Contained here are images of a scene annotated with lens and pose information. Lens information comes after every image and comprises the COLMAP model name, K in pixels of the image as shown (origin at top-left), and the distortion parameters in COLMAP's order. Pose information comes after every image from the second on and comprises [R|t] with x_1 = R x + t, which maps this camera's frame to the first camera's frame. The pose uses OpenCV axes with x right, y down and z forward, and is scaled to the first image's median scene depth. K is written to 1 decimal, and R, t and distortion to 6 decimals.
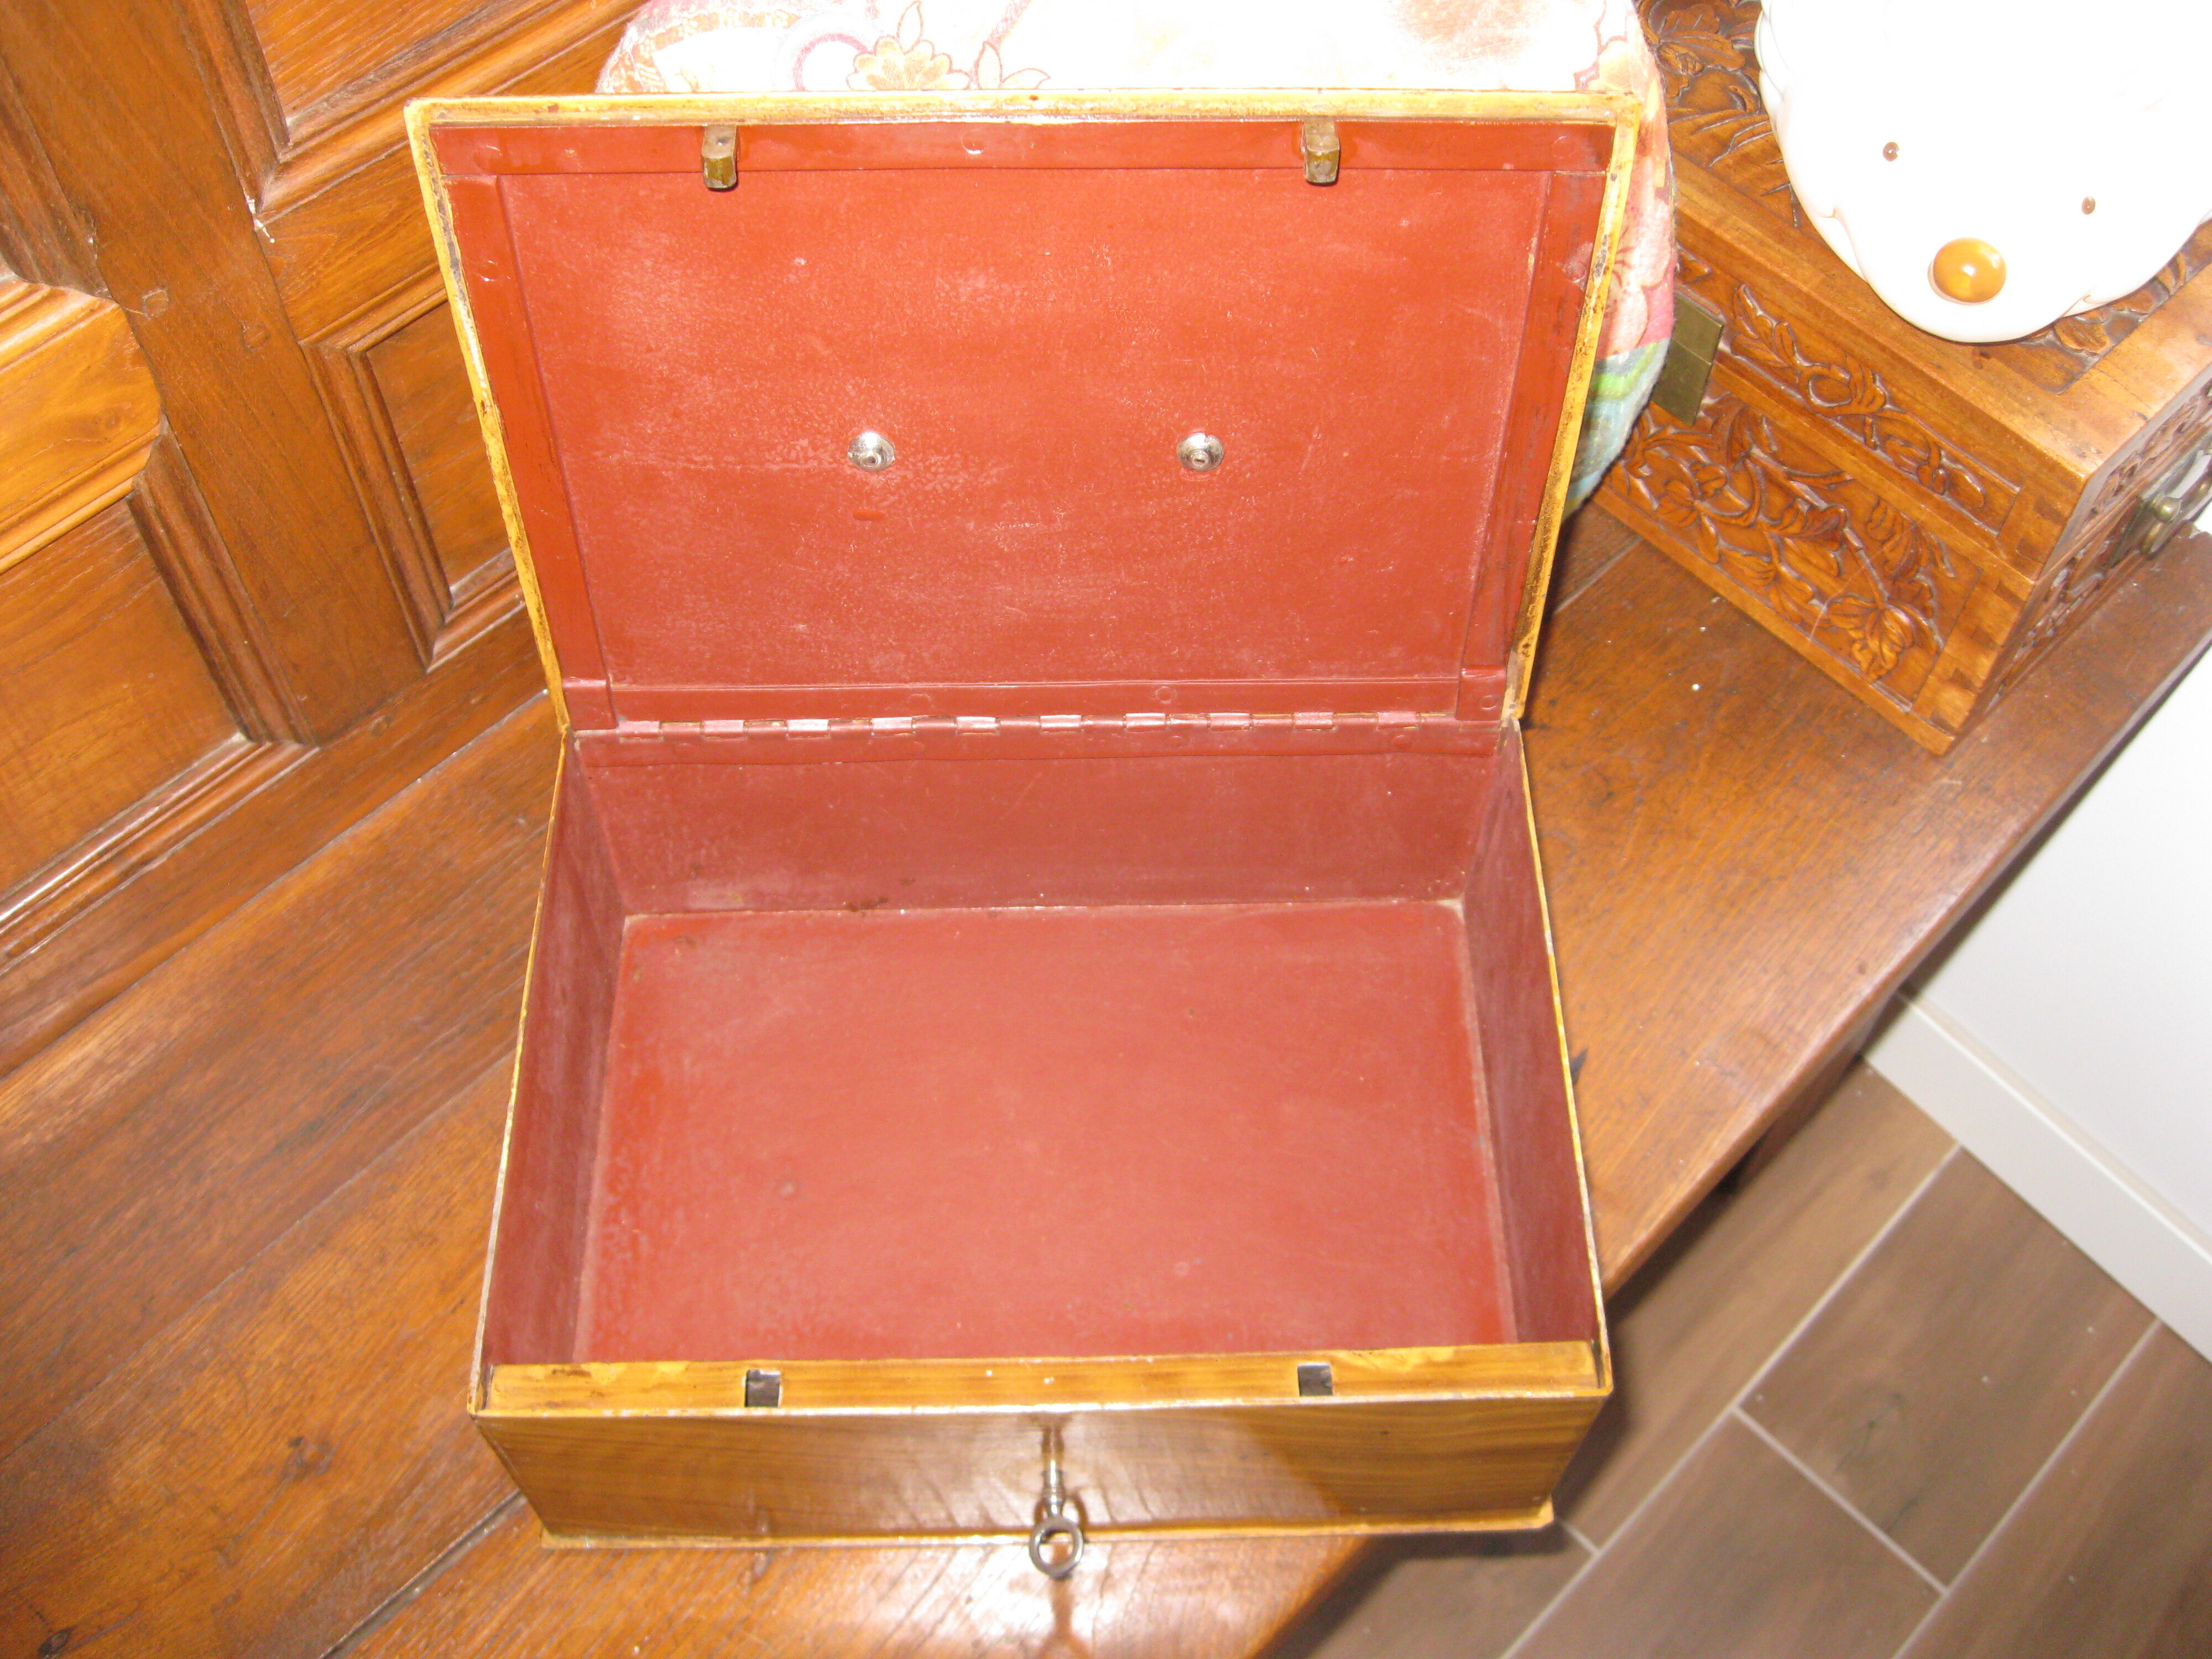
lens RADIAL K [[2216.5, 0, 1119.3], [0, 2216.5, 809.6], [0, 0, 1]] dist [-0.105464, 0.000000]
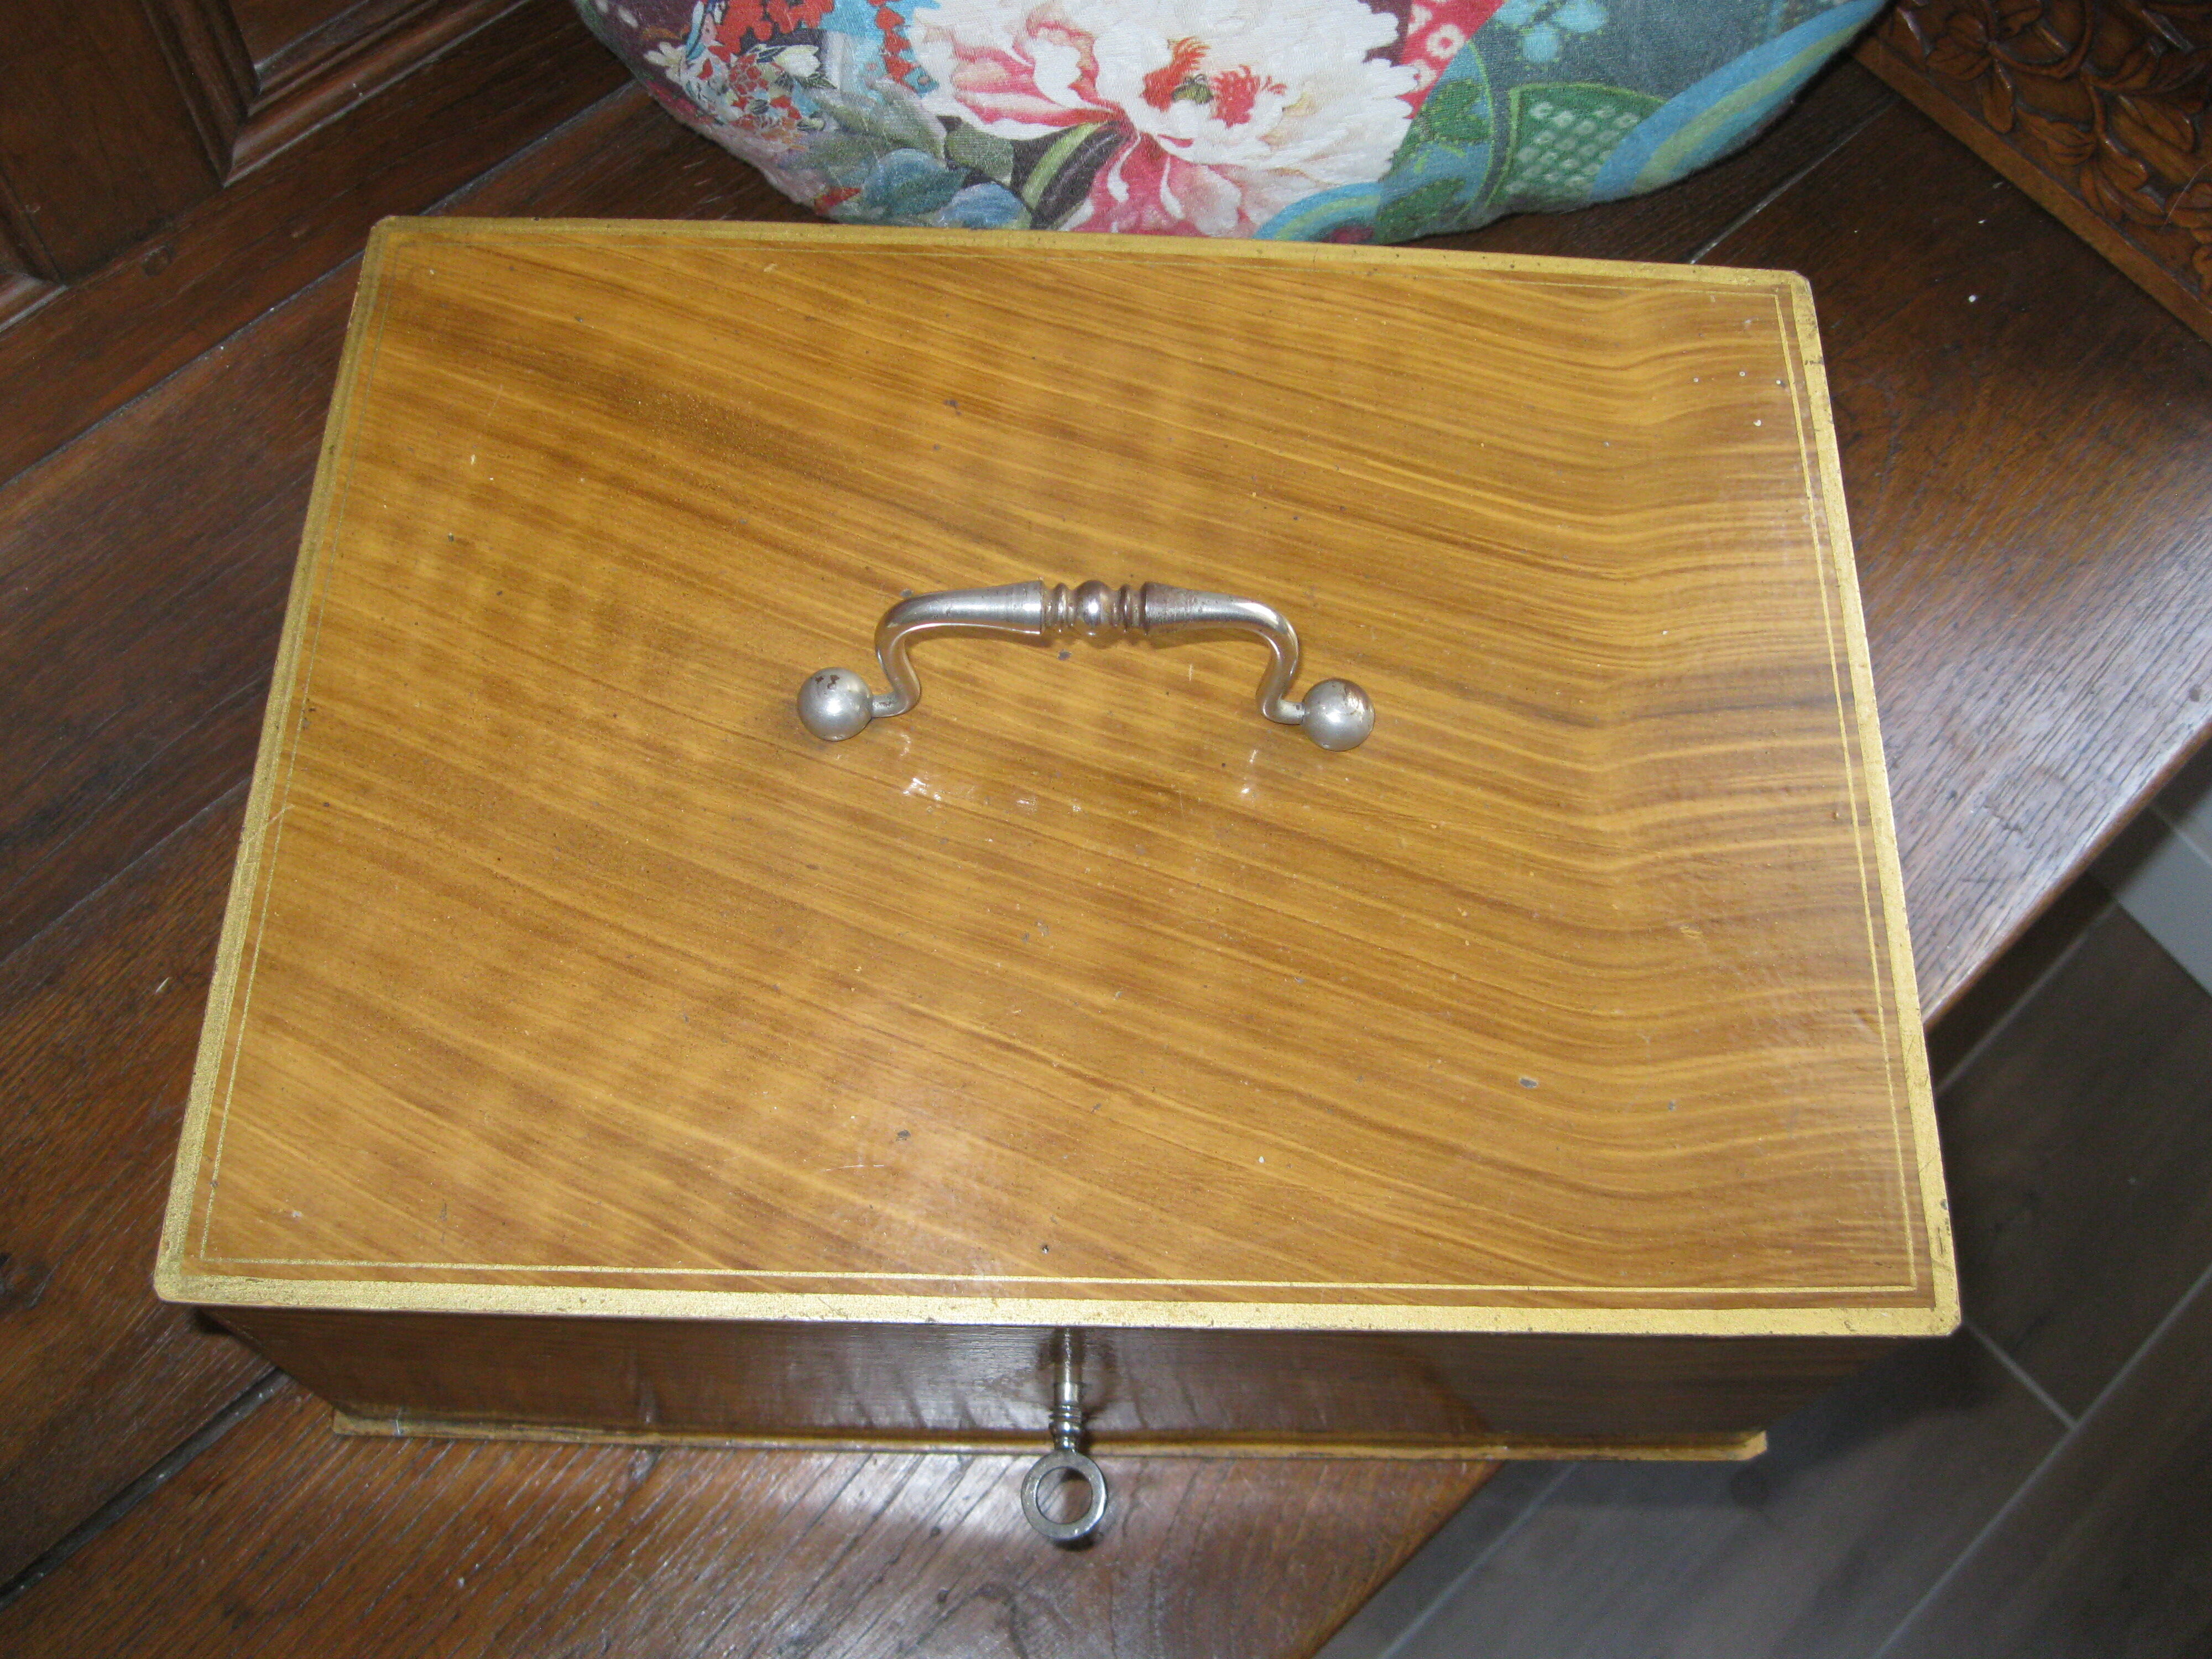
lens RADIAL K [[2216.5, 0, 1112.0], [0, 2216.5, 824.4], [0, 0, 1]] dist [-0.105464, 0.000000]
pose [[0.998961, 0.045351, 0.004466, -0.024039], [-0.045512, 0.987906, 0.148225, 0.028514], [0.002311, -0.148274, 0.988944, 0.314686]]
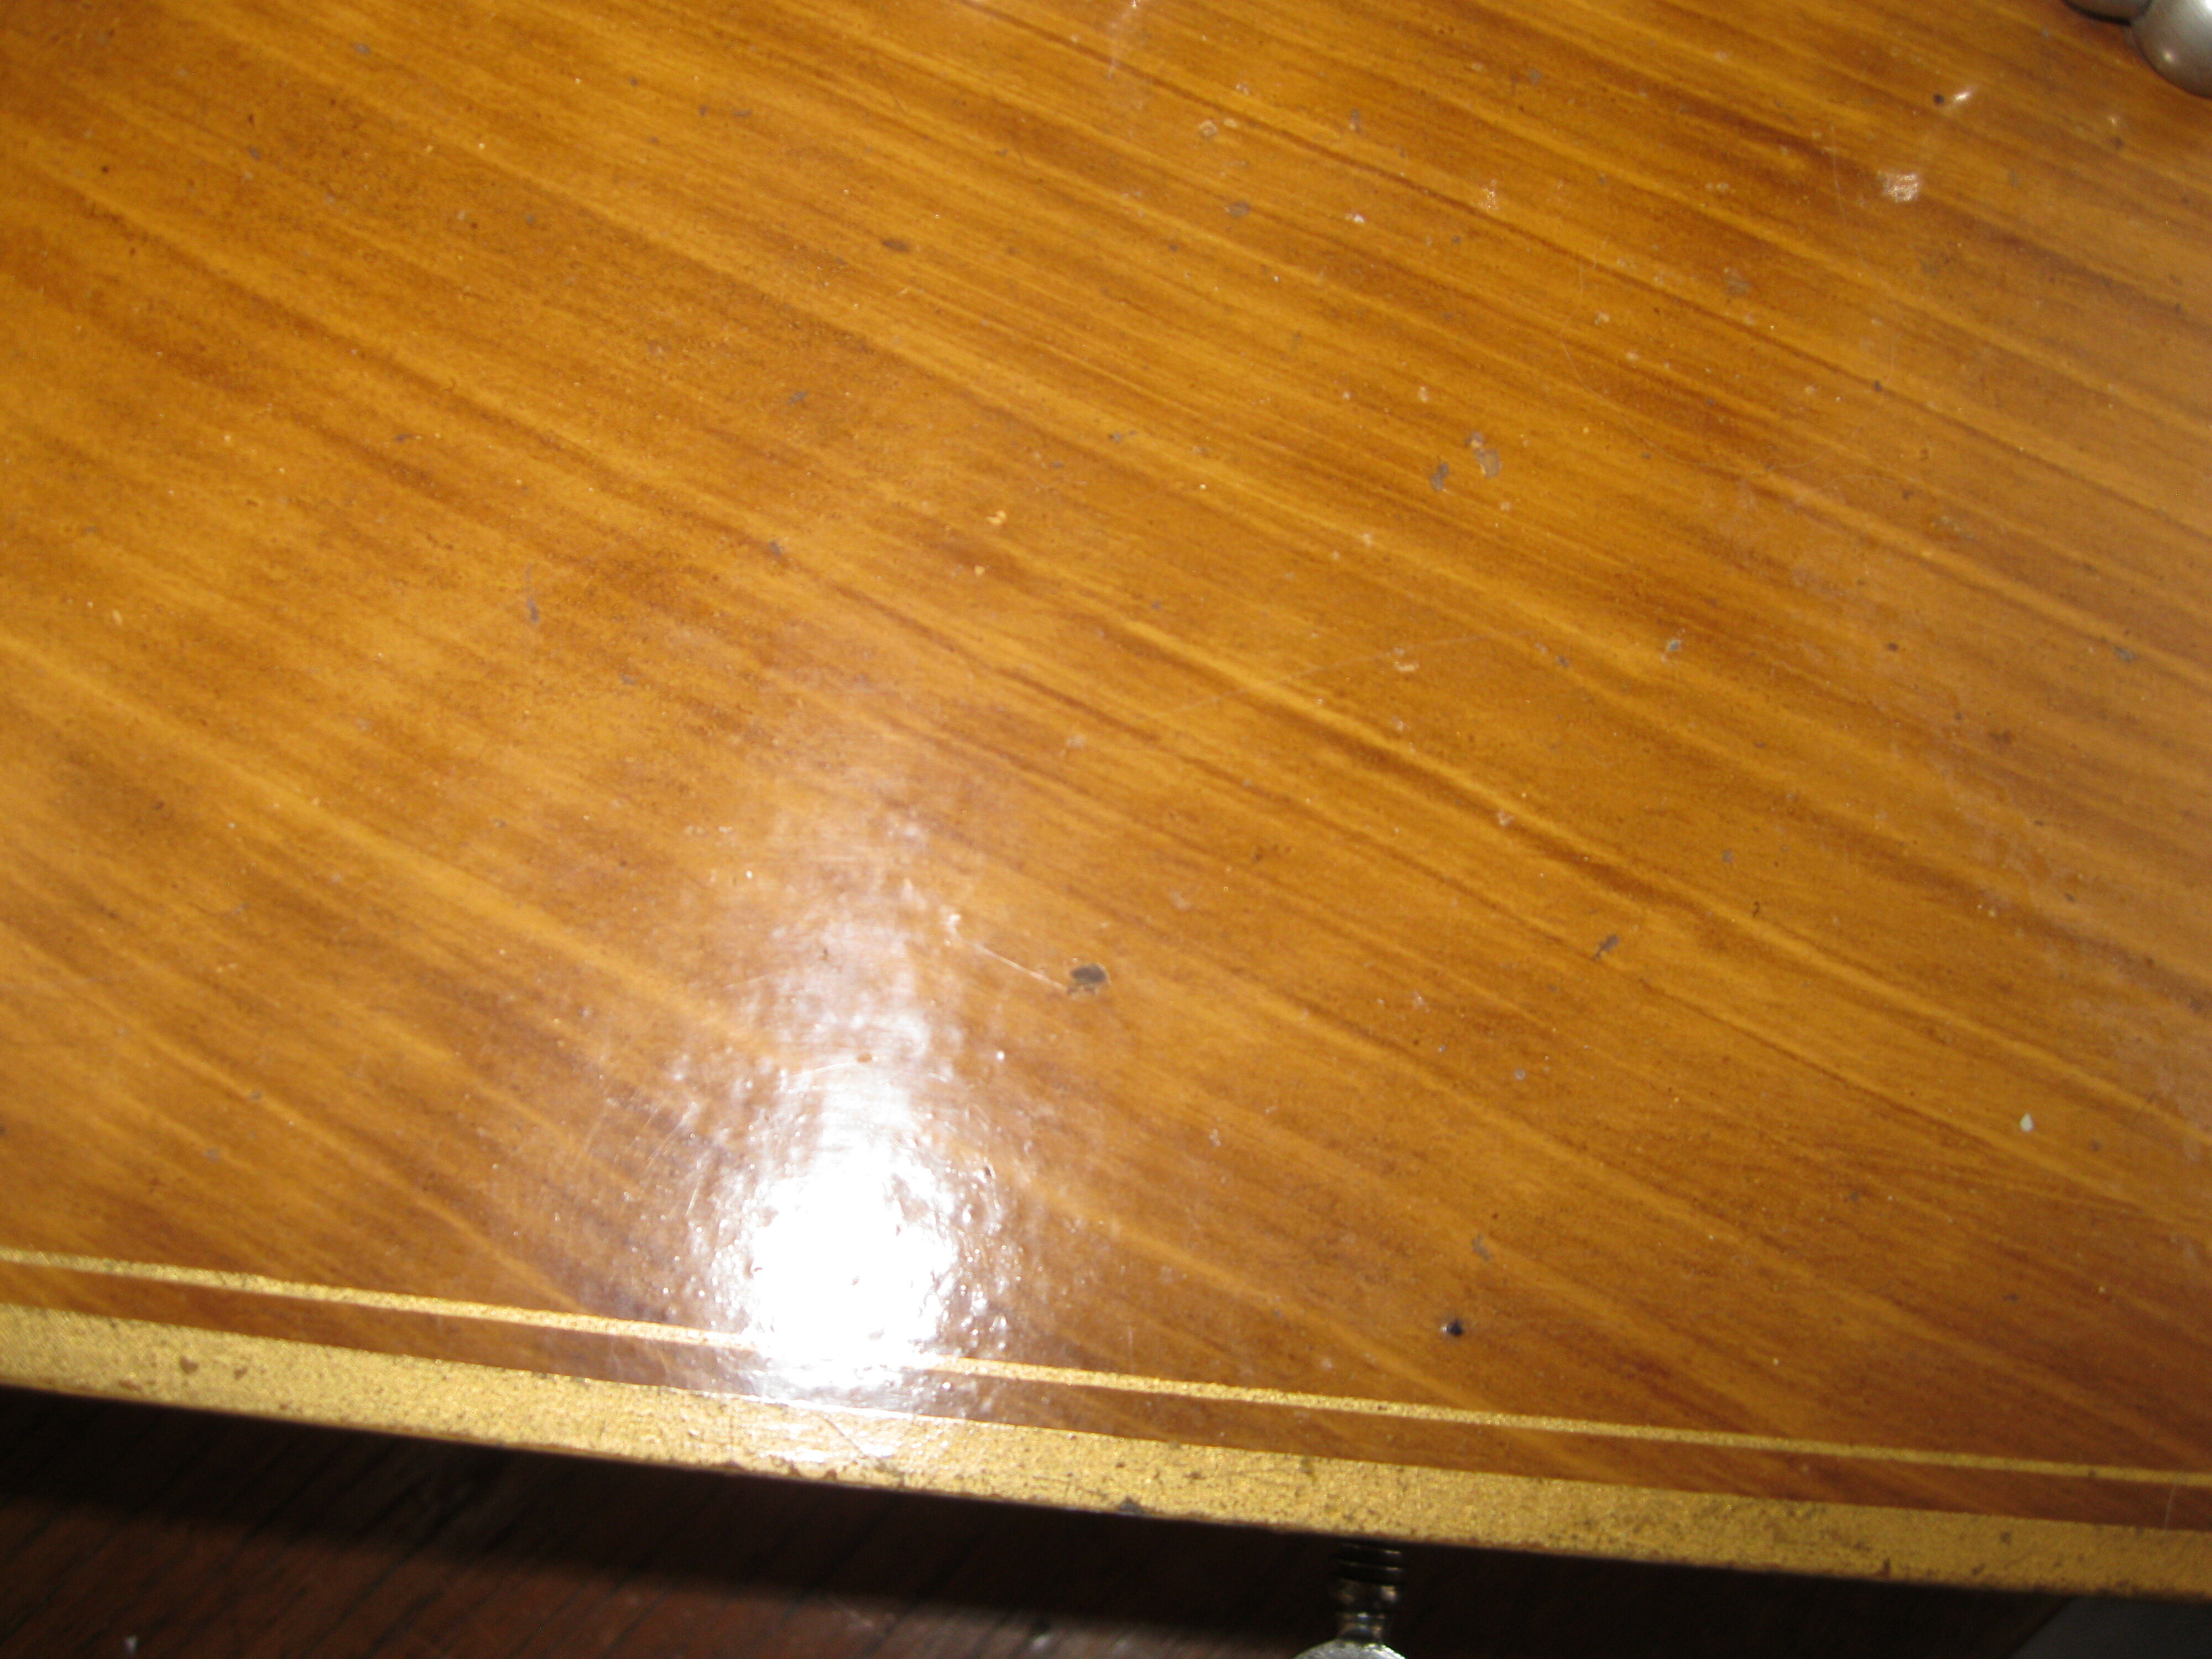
lens RADIAL K [[2216.5, 0, 1121.0], [0, 2216.5, 847.9], [0, 0, 1]] dist [-0.105464, 0.000000]
pose [[0.990806, 0.134755, -0.012044, -0.078117], [-0.123206, 0.935490, 0.331179, 0.132989], [0.055895, -0.326650, 0.943491, 0.756771]]
